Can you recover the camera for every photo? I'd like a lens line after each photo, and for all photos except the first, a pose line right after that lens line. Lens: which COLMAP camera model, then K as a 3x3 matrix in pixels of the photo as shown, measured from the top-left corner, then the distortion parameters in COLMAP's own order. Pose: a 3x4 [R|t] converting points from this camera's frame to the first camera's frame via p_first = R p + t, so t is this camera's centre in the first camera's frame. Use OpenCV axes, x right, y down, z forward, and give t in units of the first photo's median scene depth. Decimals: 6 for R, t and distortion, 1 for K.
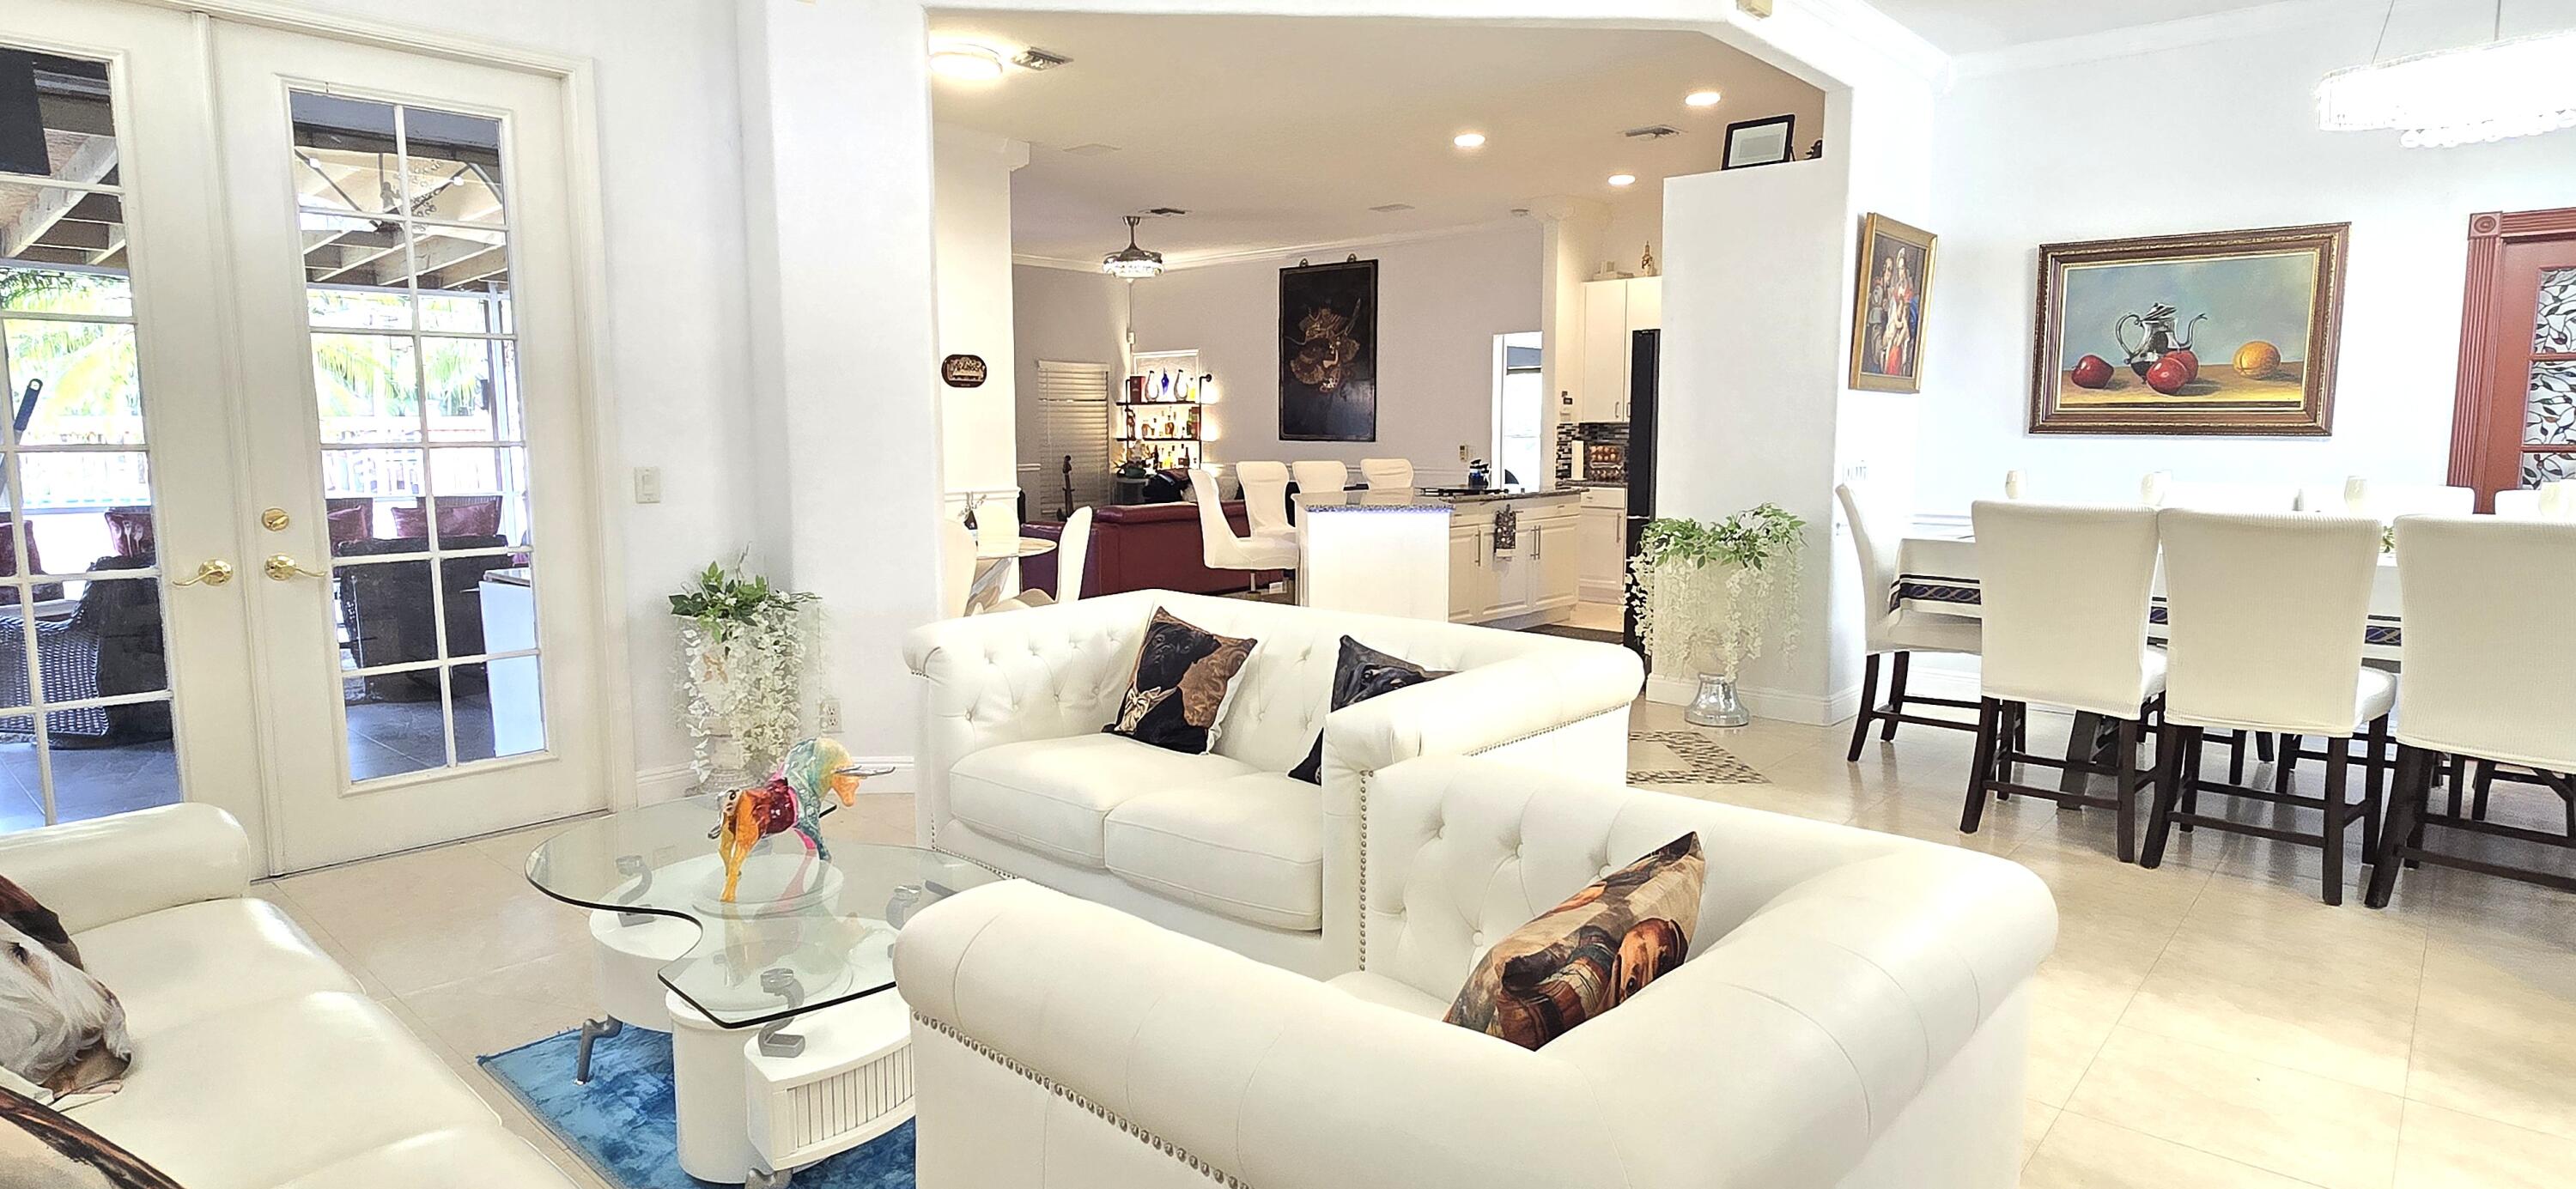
lens RADIAL K [[1326.8, 0, 1280.5], [0, 1326.8, 576.6], [0, 0, 1]] dist [-0.003988, -0.000018]
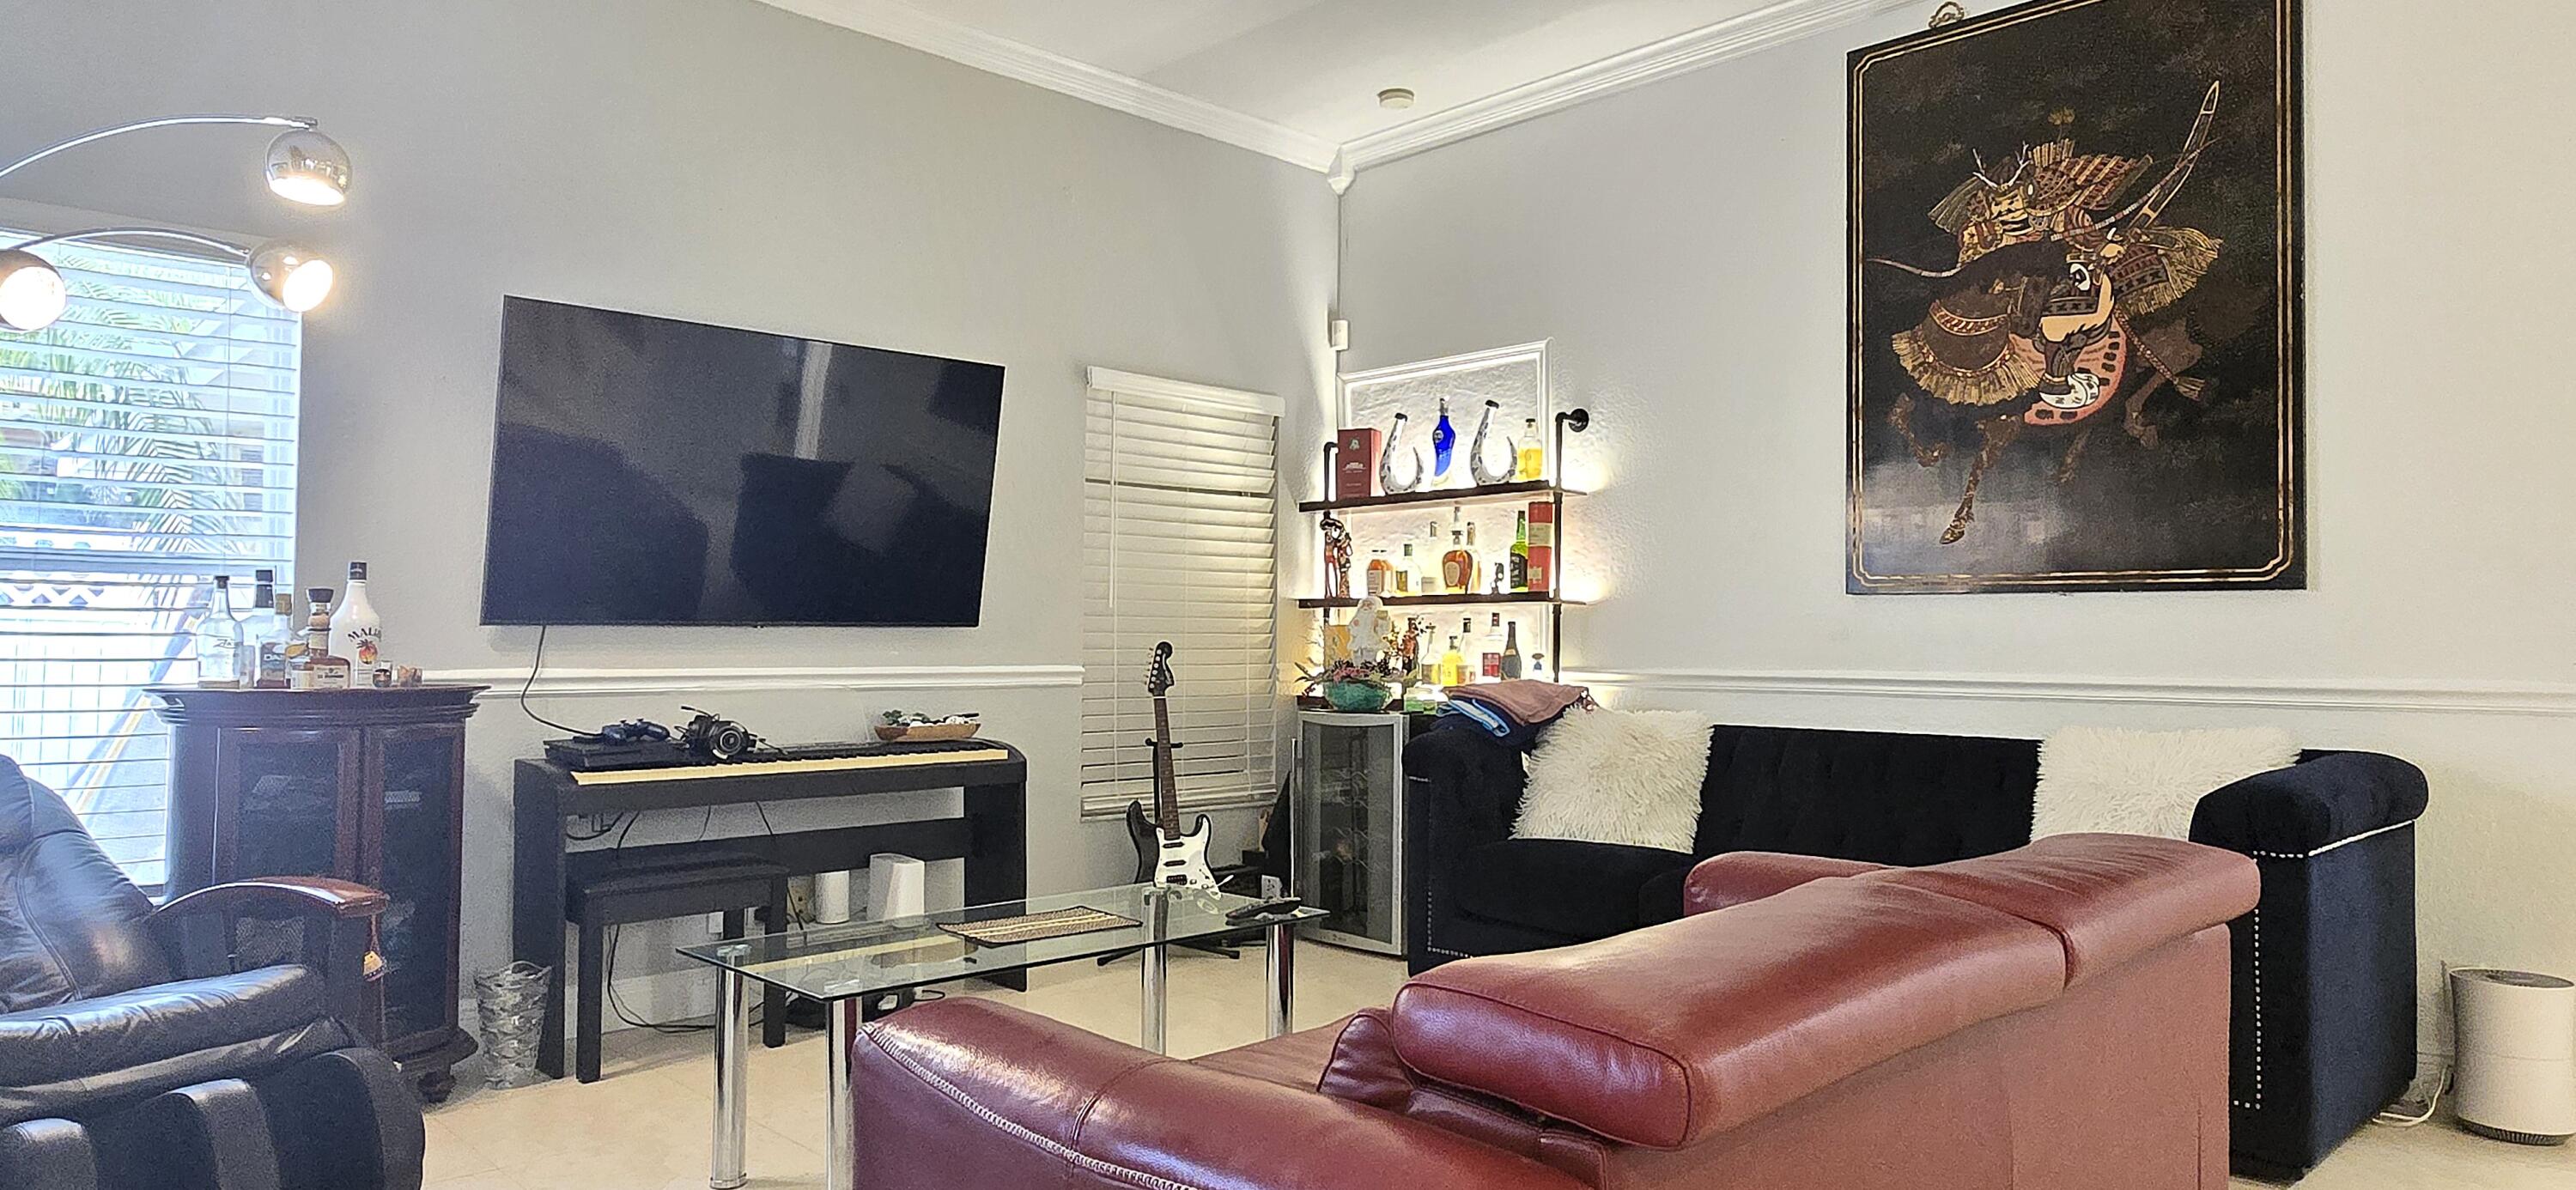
lens RADIAL K [[1535.3, 0, 1315.5], [0, 1535.3, 581.1], [0, 0, 1]] dist [-0.004375, -0.002155]
pose [[0.998036, 0.005288, -0.062418, -0.101232], [-0.014610, 0.988602, -0.149844, -0.050889], [0.060914, 0.150462, 0.986737, 0.640017]]
